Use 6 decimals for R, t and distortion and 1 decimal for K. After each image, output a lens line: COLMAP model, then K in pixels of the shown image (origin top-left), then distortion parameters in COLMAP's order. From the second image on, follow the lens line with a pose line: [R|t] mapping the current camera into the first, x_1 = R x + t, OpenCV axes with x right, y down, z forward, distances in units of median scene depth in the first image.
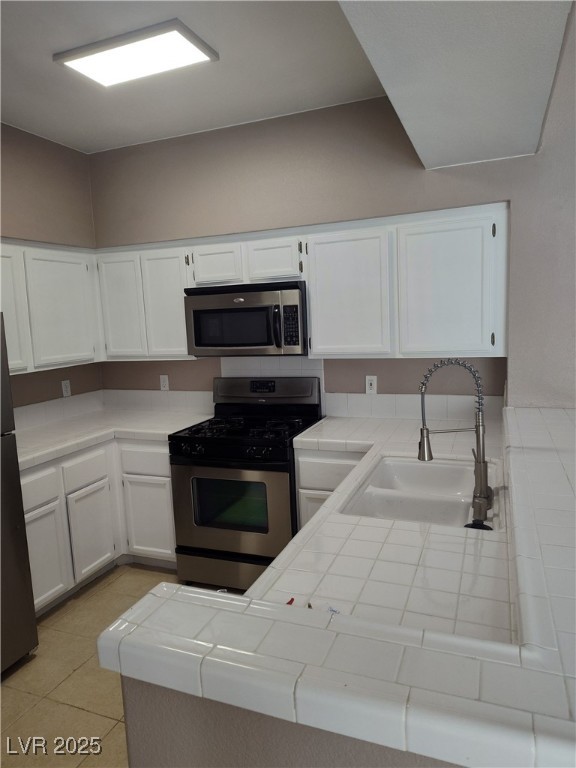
lens RADIAL K [[529.7, 0, 288.0], [0, 529.7, 384.0], [0, 0, 1]] dist [-0.003146, -0.000923]
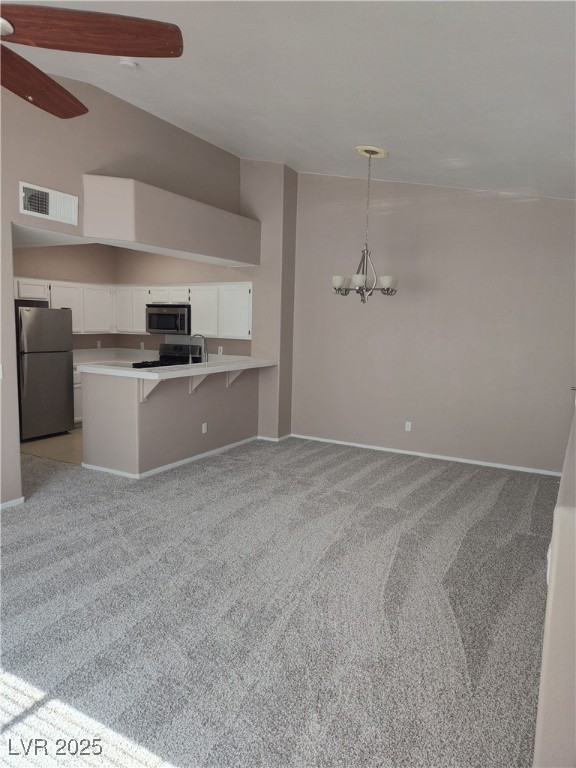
lens RADIAL K [[514.6, 0, 288.0], [0, 514.6, 384.0], [0, 0, 1]] dist [0.003580, 0.000451]
pose [[0.989862, 0.079600, -0.117631, 0.741688], [-0.079786, 0.996807, 0.003130, 0.120714], [0.117505, 0.006287, 0.993052, -1.231622]]
